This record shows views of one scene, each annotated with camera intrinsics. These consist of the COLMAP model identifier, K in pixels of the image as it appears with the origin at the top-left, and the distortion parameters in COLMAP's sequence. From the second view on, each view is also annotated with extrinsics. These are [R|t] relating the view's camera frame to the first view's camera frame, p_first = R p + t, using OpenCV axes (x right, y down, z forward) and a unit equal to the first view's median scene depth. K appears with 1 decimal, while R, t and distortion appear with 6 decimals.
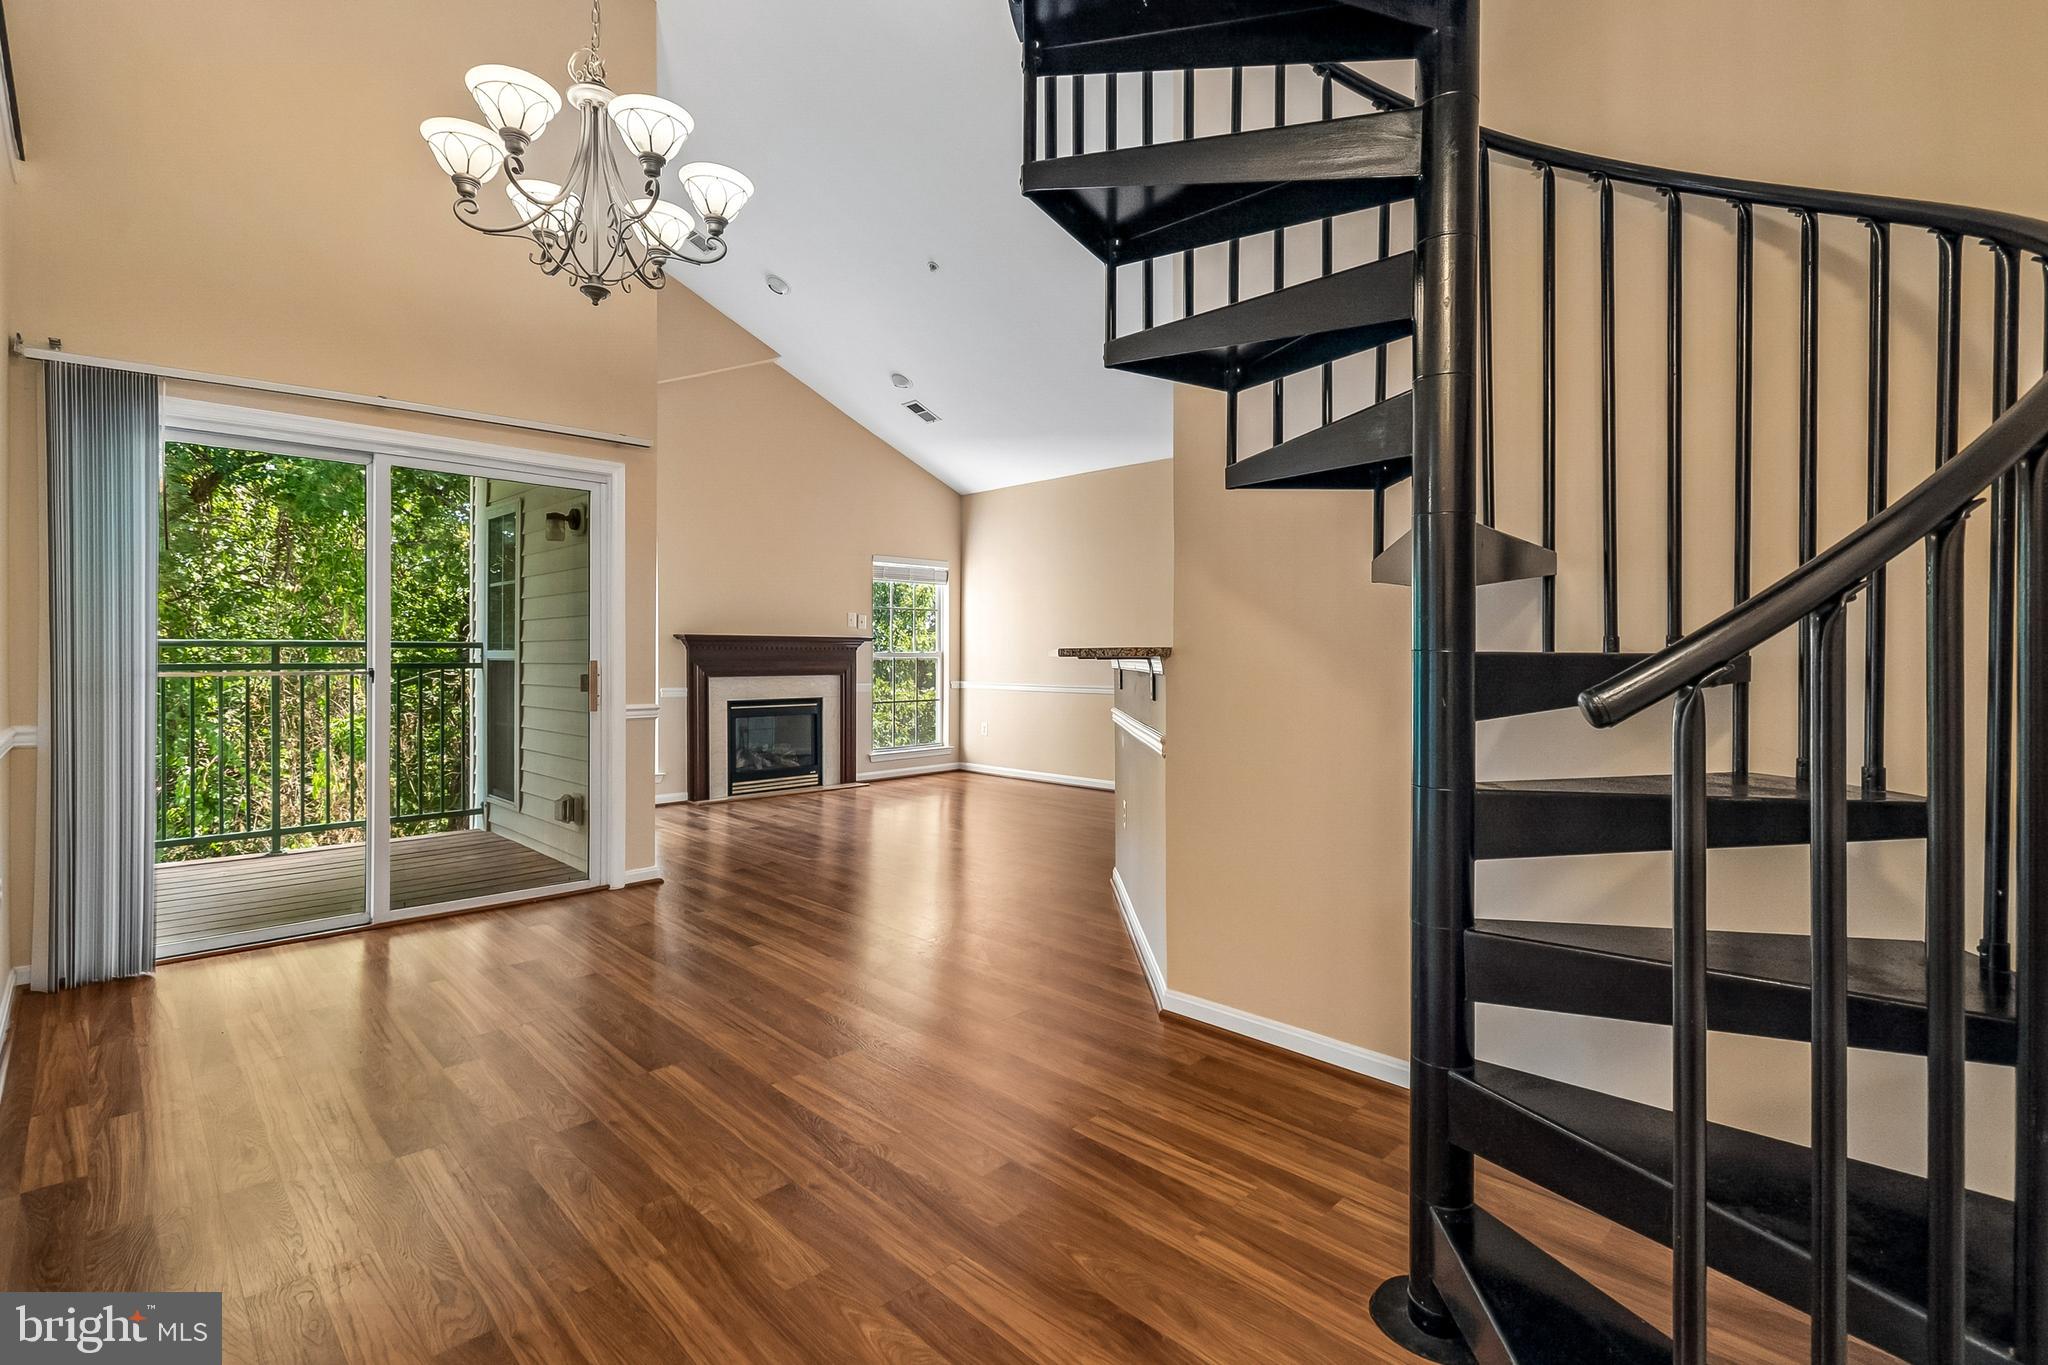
lens RADIAL K [[920.7, 0, 1042.0], [0, 920.7, 656.9], [0, 0, 1]] dist [0.007510, -0.004071]
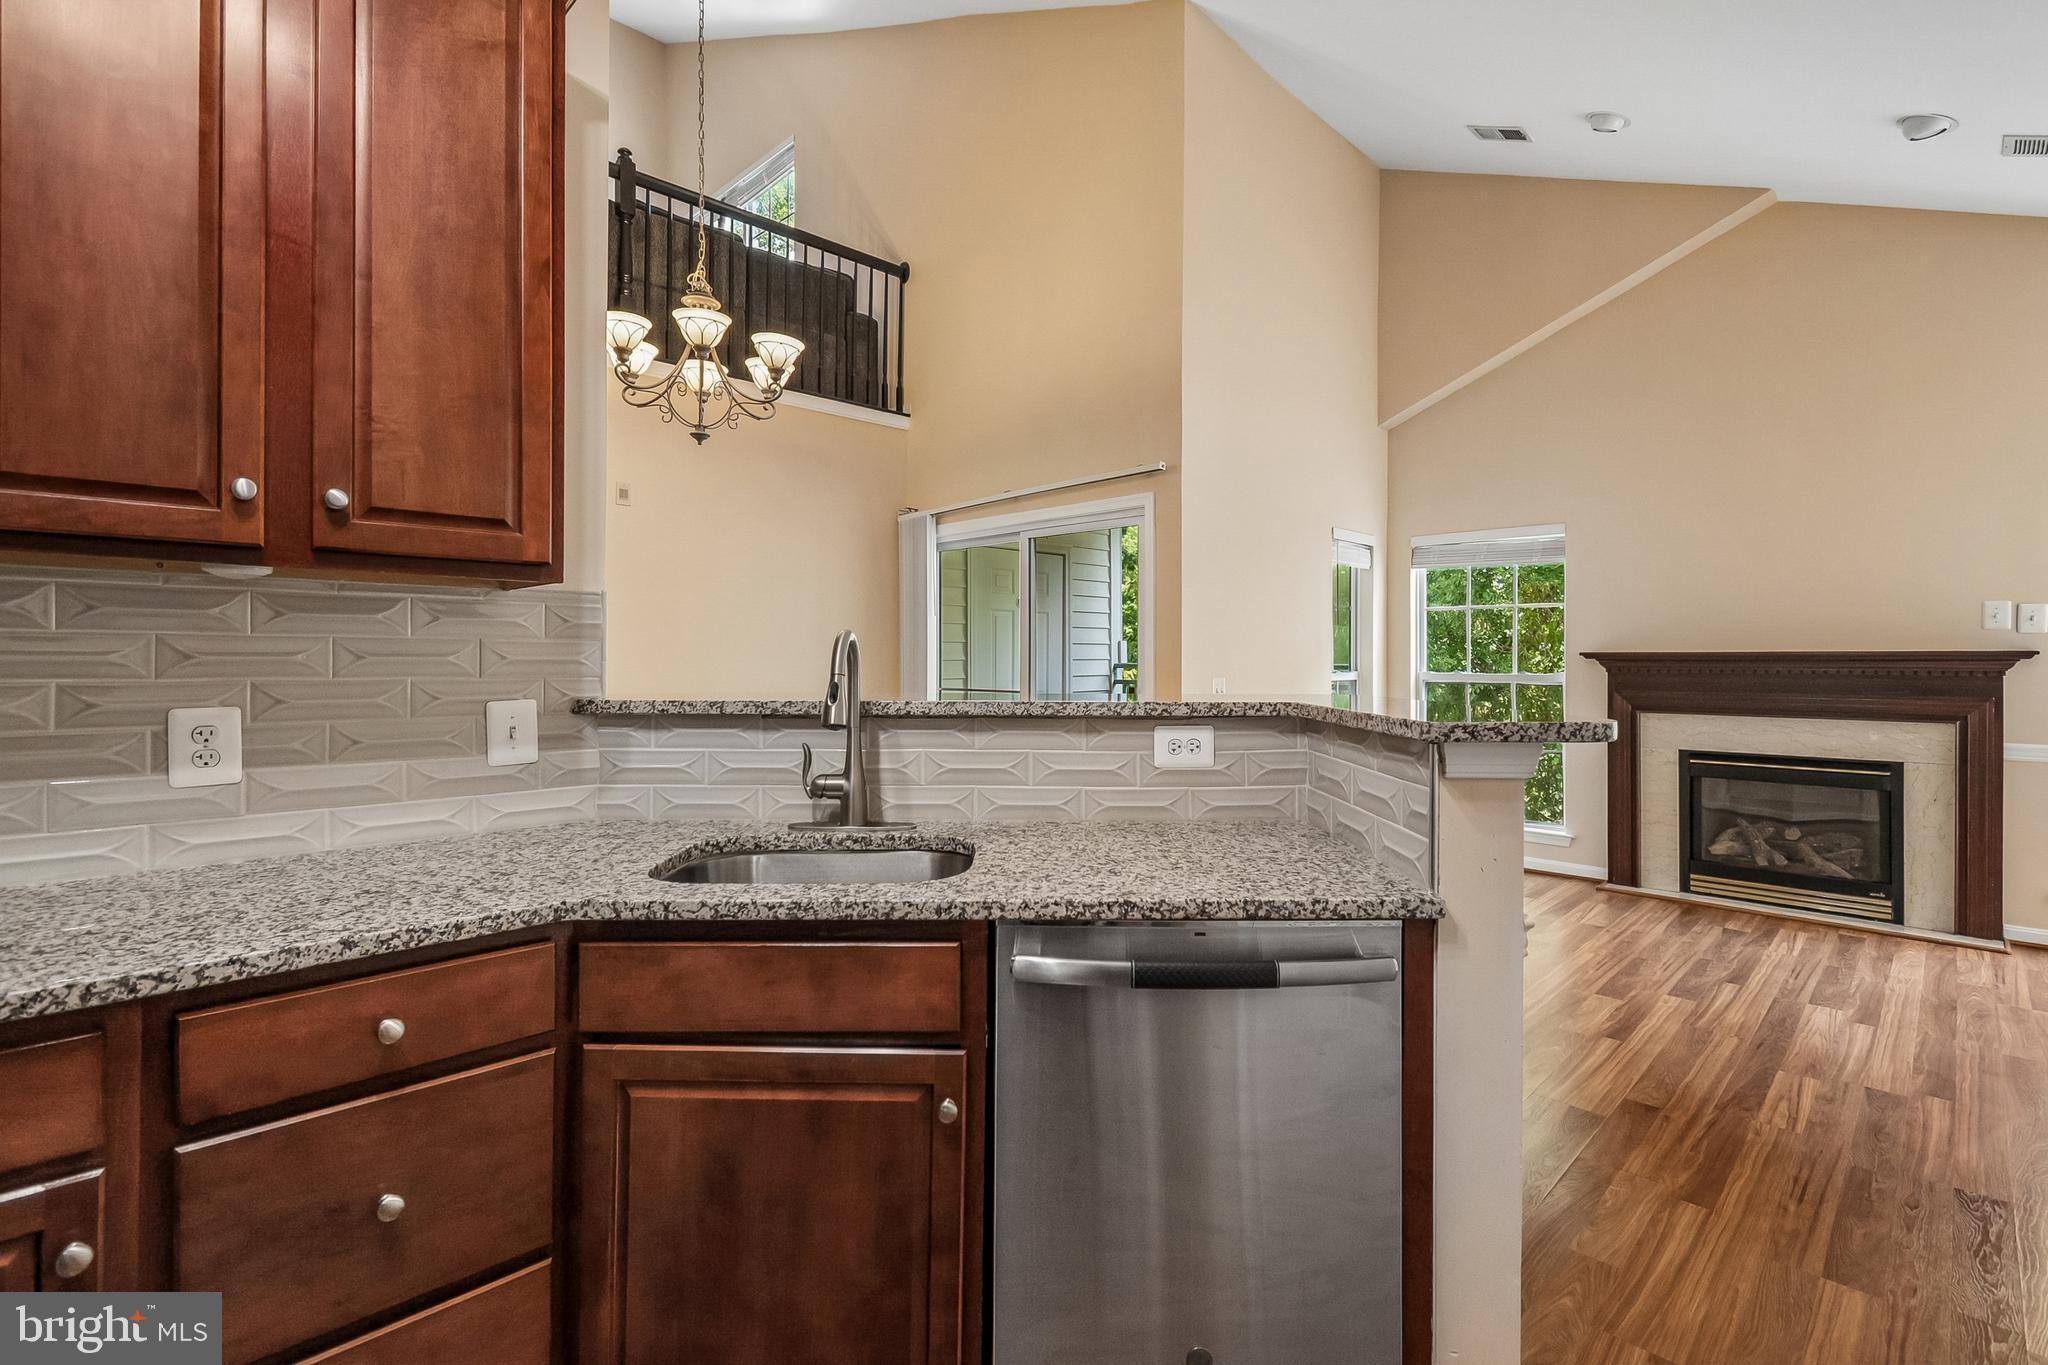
lens RADIAL K [[920.7, 0, 1038.7], [0, 920.7, 657.5], [0, 0, 1]] dist [0.007510, -0.004071]
pose [[-0.011875, -0.002575, -0.999926, 0.306438], [-0.003420, 0.999991, -0.002535, -0.014420], [0.999924, 0.003390, -0.011884, 0.491191]]
